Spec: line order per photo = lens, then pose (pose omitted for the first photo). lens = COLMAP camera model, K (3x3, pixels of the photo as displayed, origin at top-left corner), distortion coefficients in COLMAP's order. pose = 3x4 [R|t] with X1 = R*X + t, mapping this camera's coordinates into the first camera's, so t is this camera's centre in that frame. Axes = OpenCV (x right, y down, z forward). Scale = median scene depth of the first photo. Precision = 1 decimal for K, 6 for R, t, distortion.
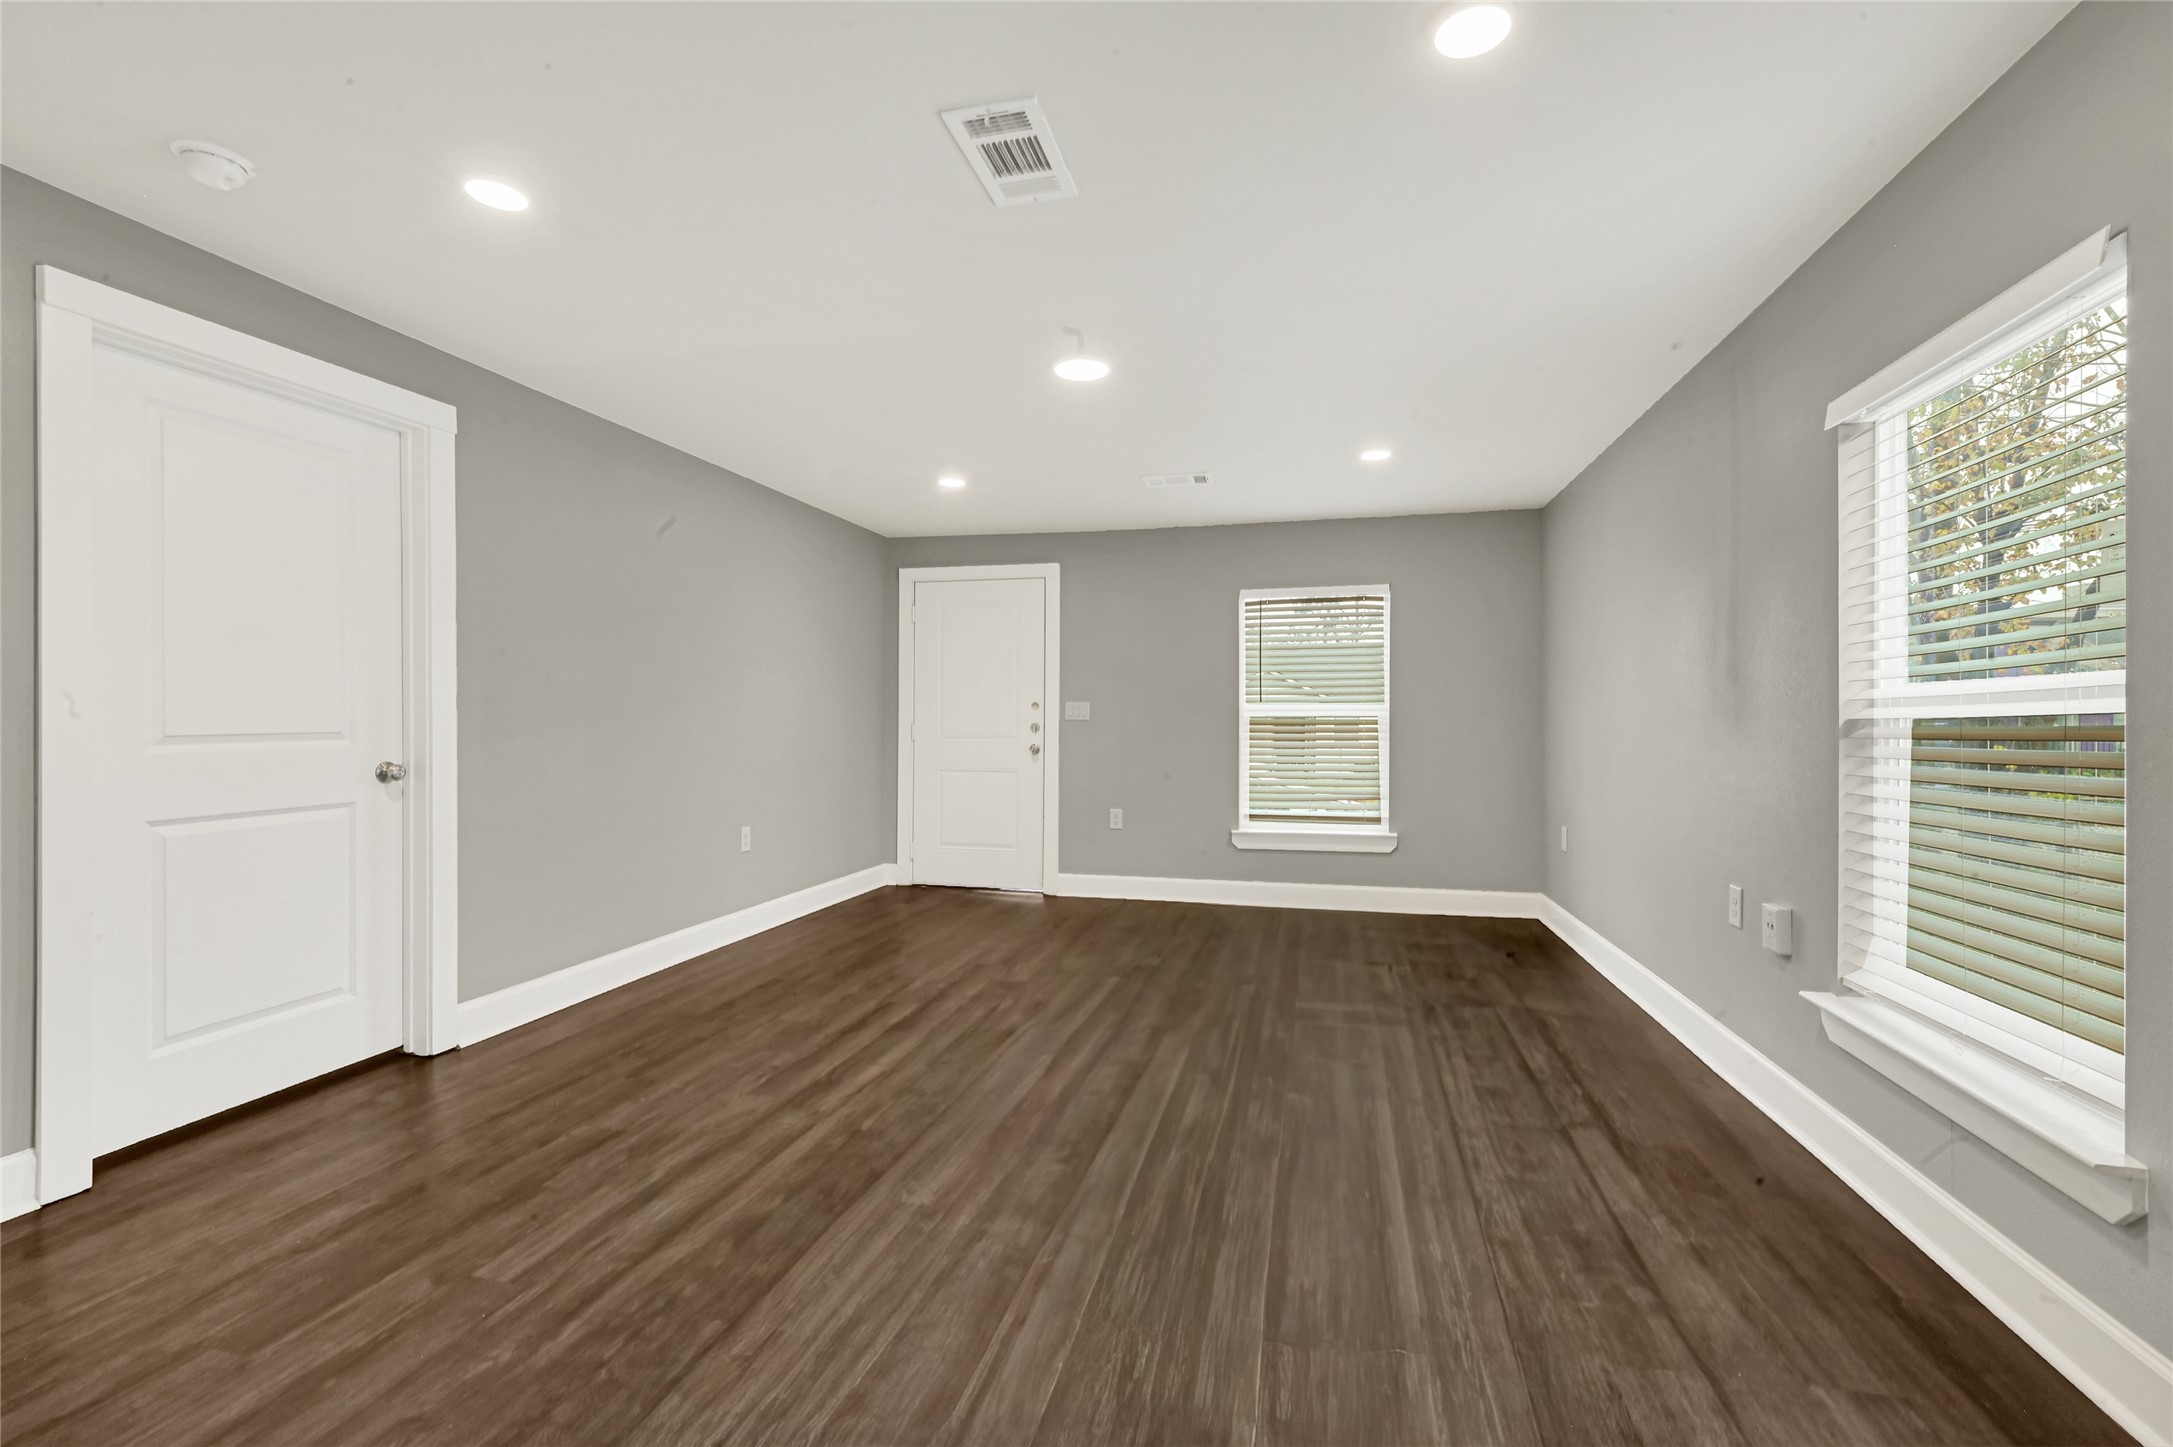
lens RADIAL K [[944.1, 0, 1088.7], [0, 944.1, 727.8], [0, 0, 1]] dist [0.001326, -0.000011]
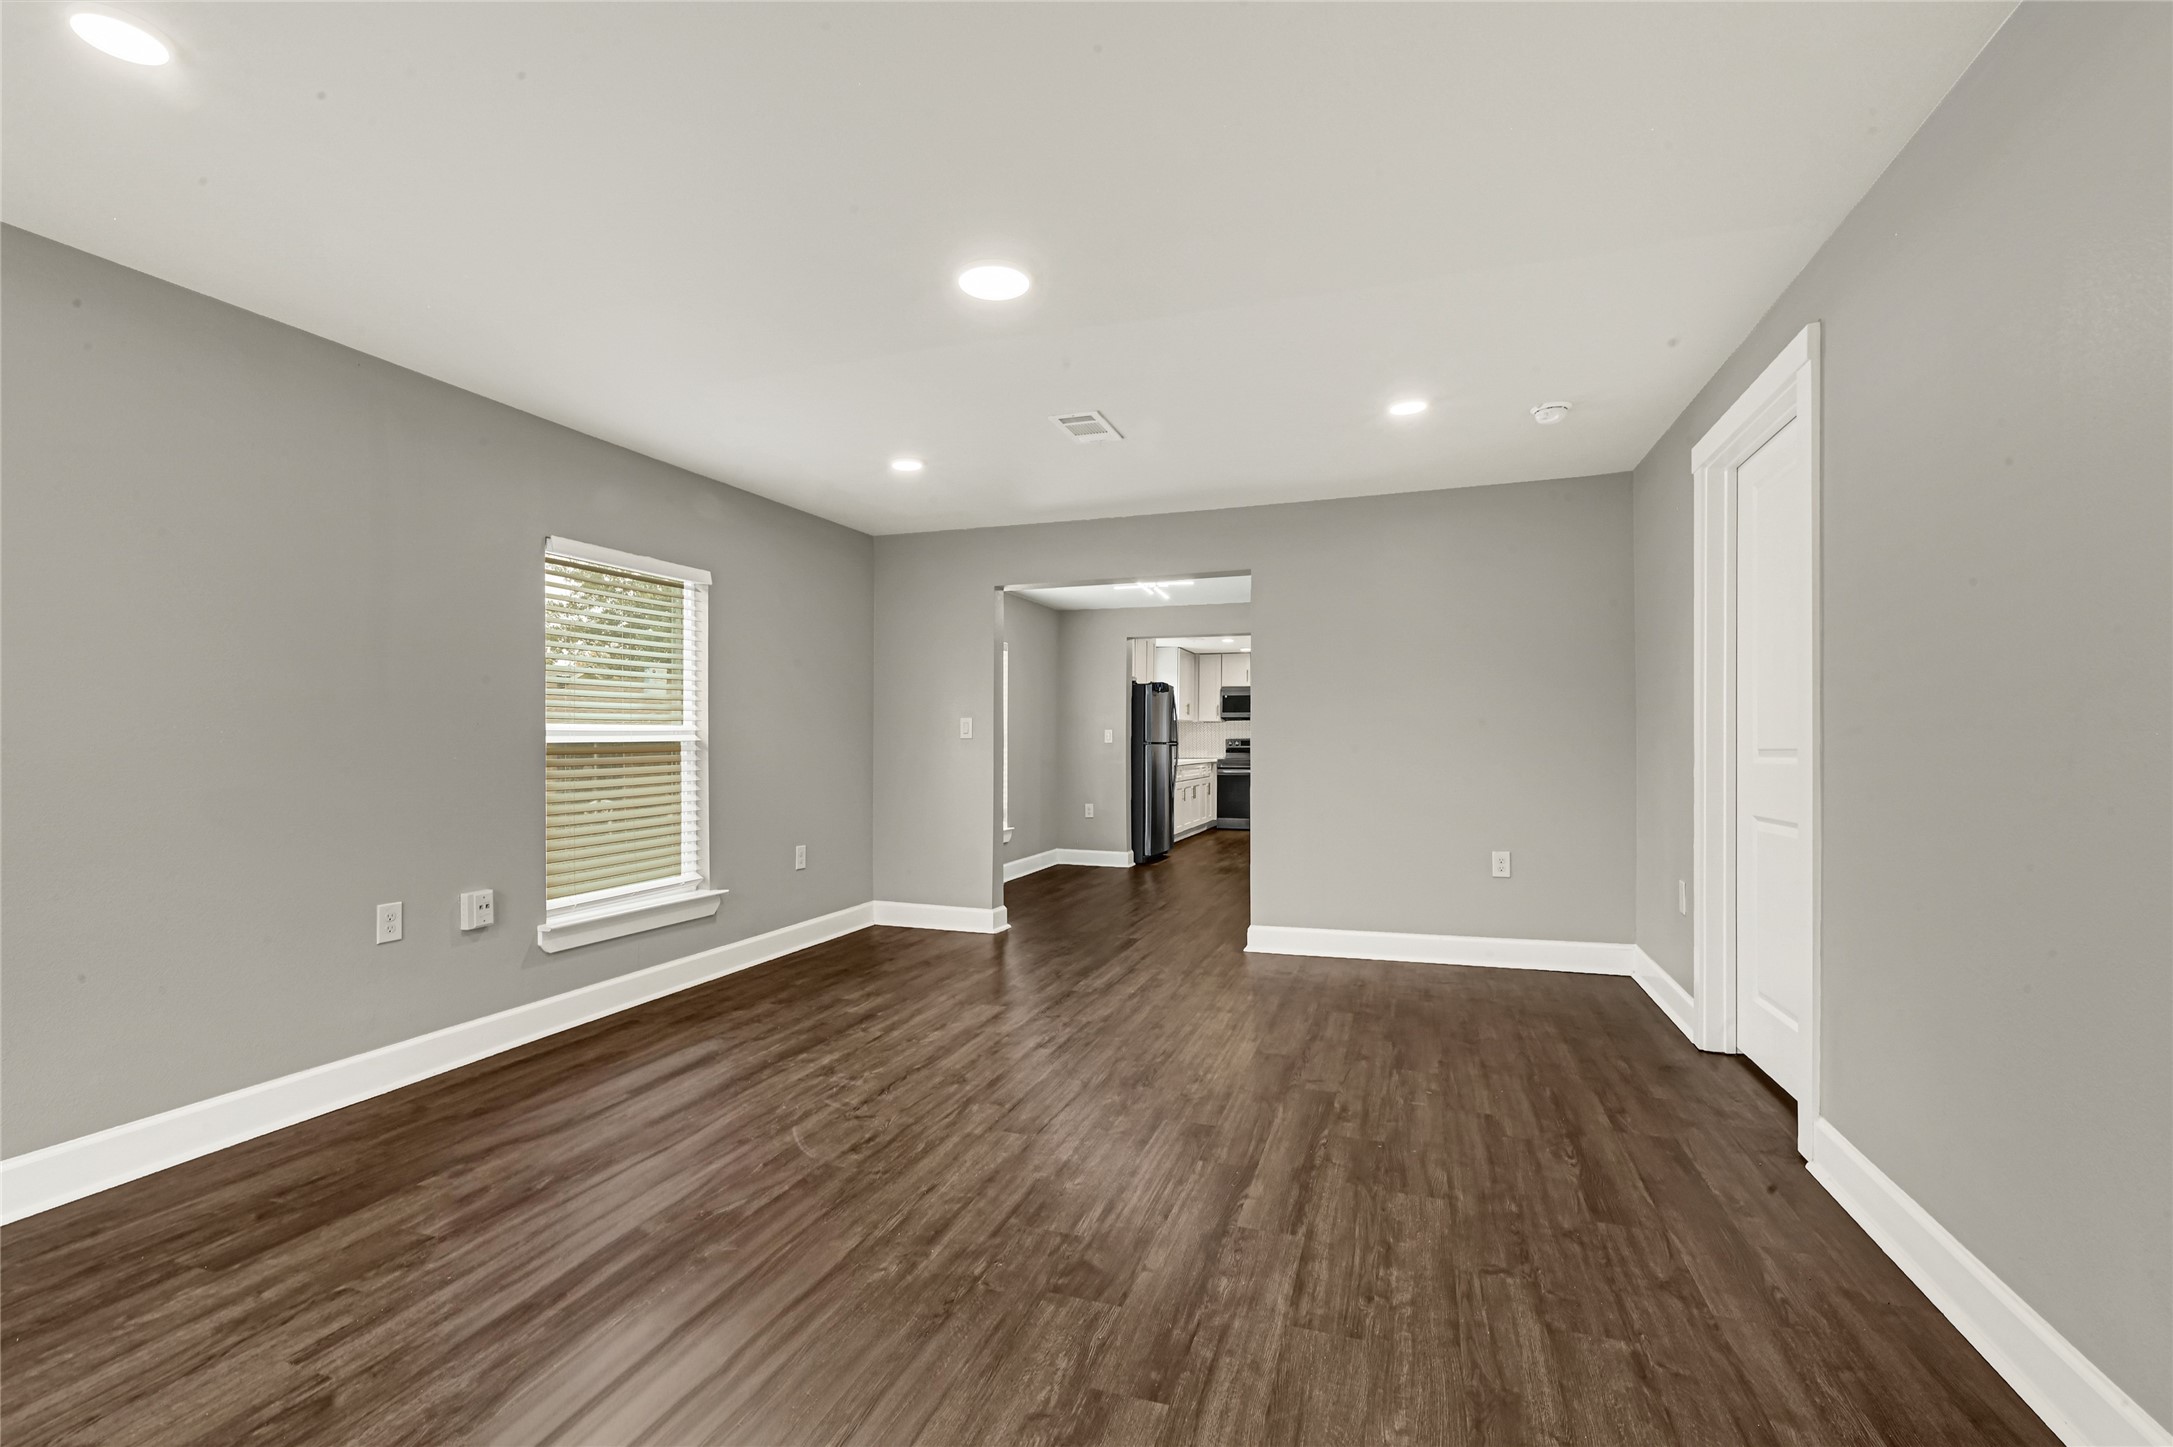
lens RADIAL K [[944.1, 0, 1087.1], [0, 944.1, 737.6], [0, 0, 1]] dist [0.001326, -0.000011]
pose [[-0.995898, 0.005548, 0.090317, -0.192508], [0.005082, 0.999973, -0.005386, -0.003545], [-0.090345, -0.004905, -0.995898, 2.167149]]
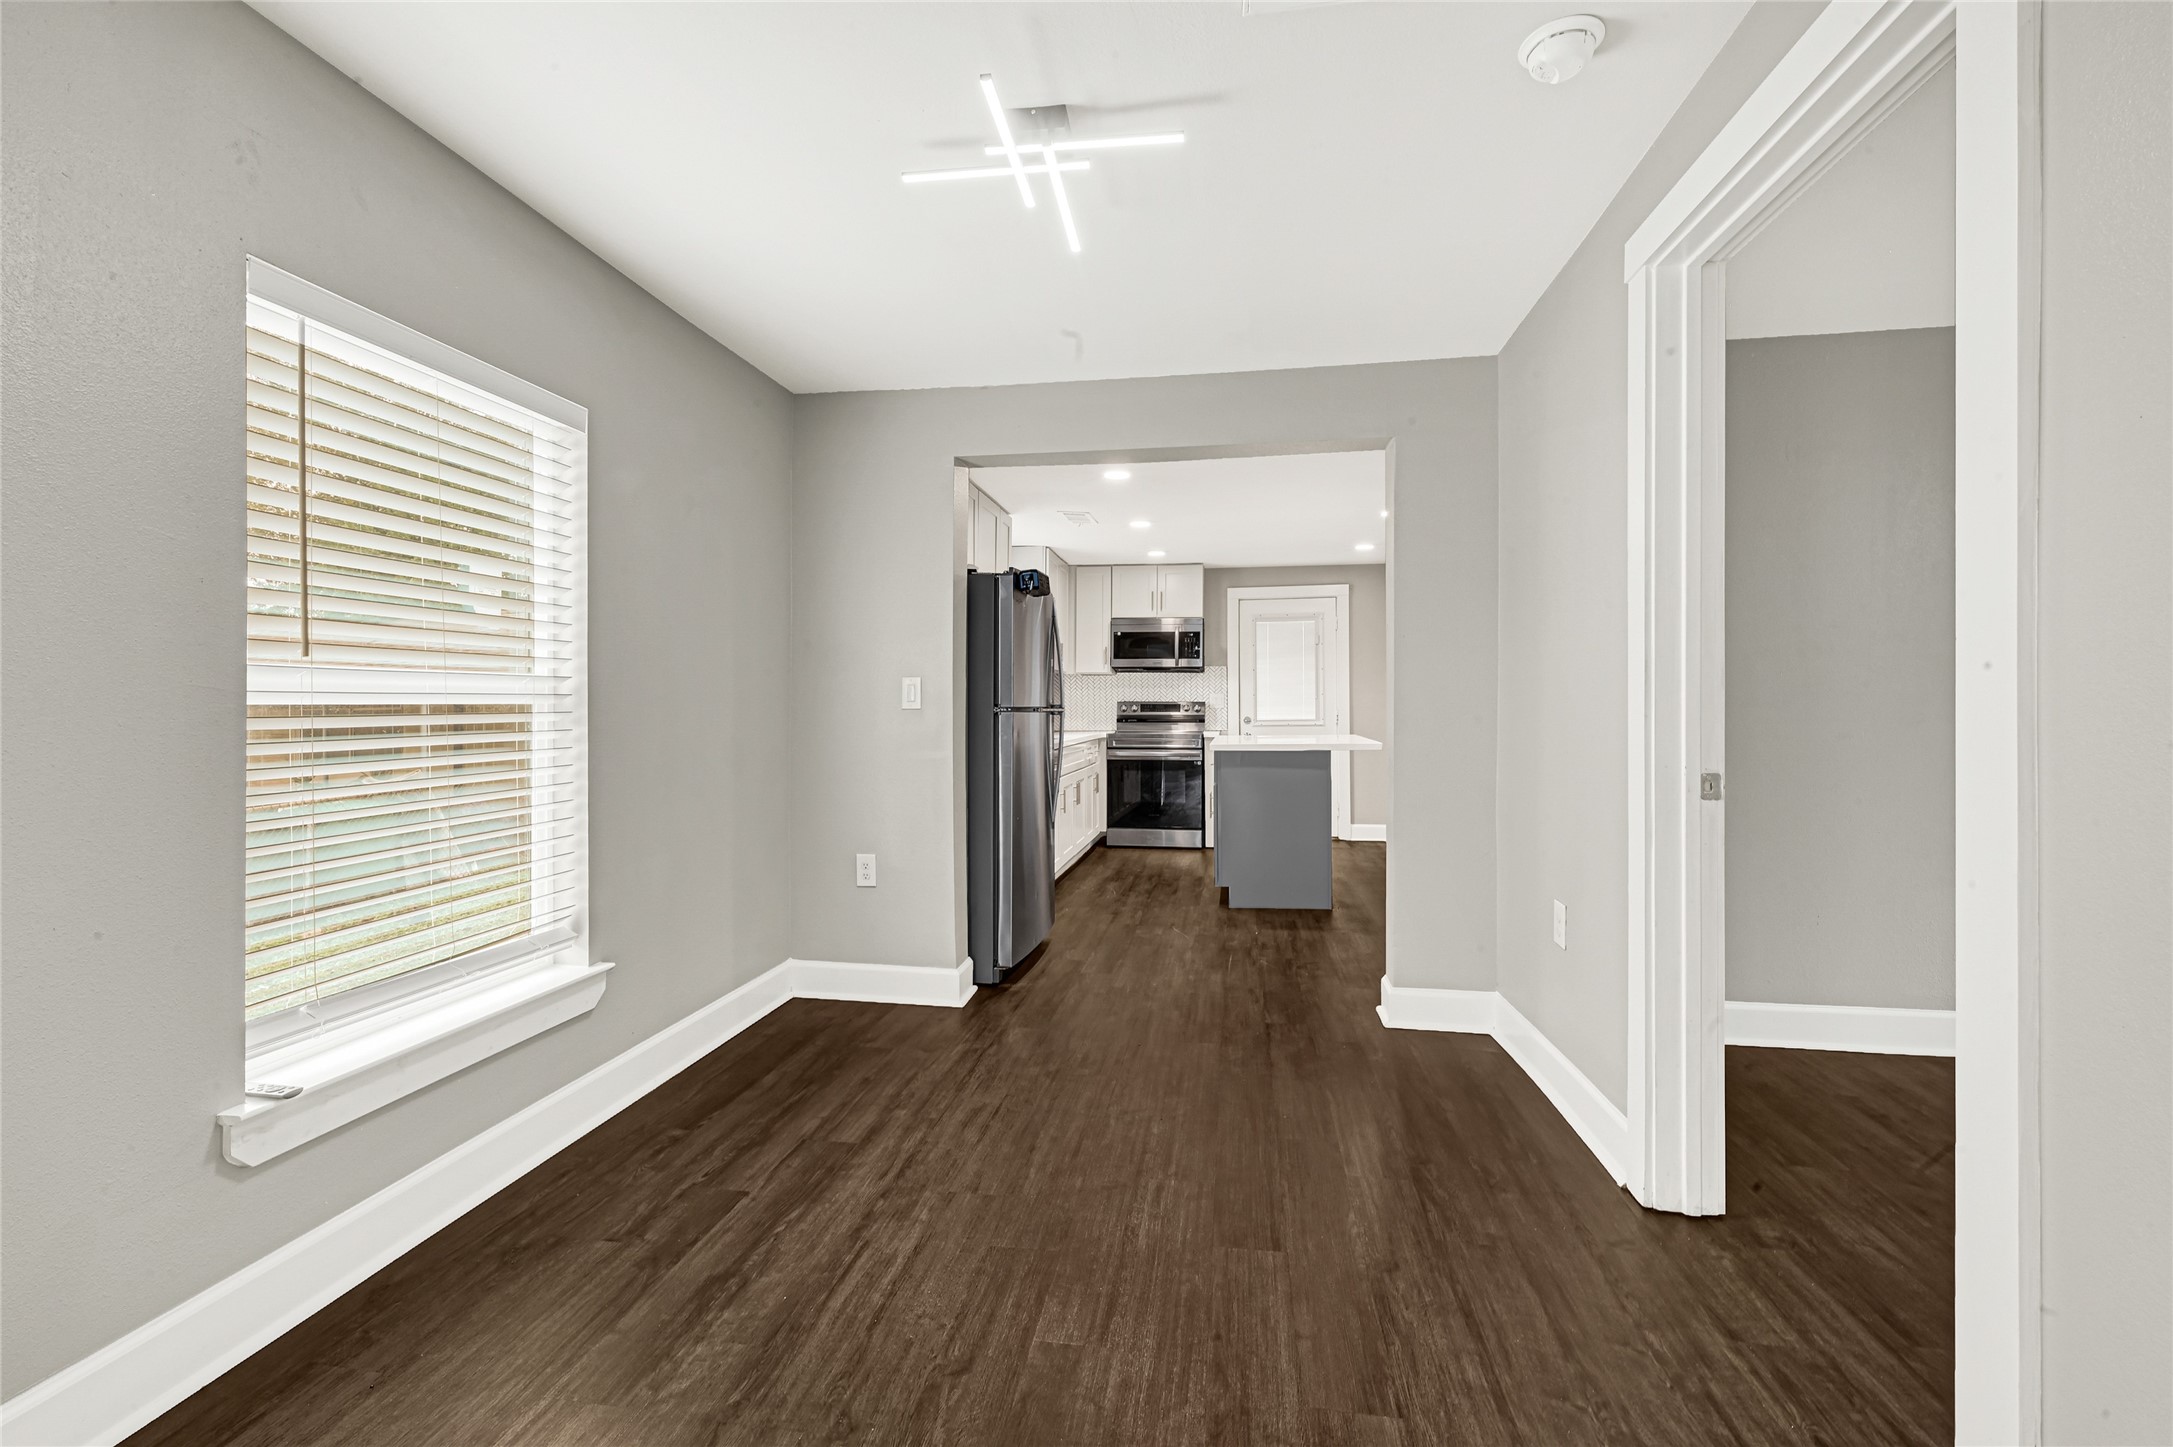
lens RADIAL K [[944.1, 0, 1089.1], [0, 944.1, 720.8], [0, 0, 1]] dist [0.001326, -0.000011]
pose [[-0.996477, 0.007687, -0.083516, -0.164508], [0.006310, 0.999840, 0.016733, -0.005159], [0.083631, 0.016147, -0.996366, 1.496759]]
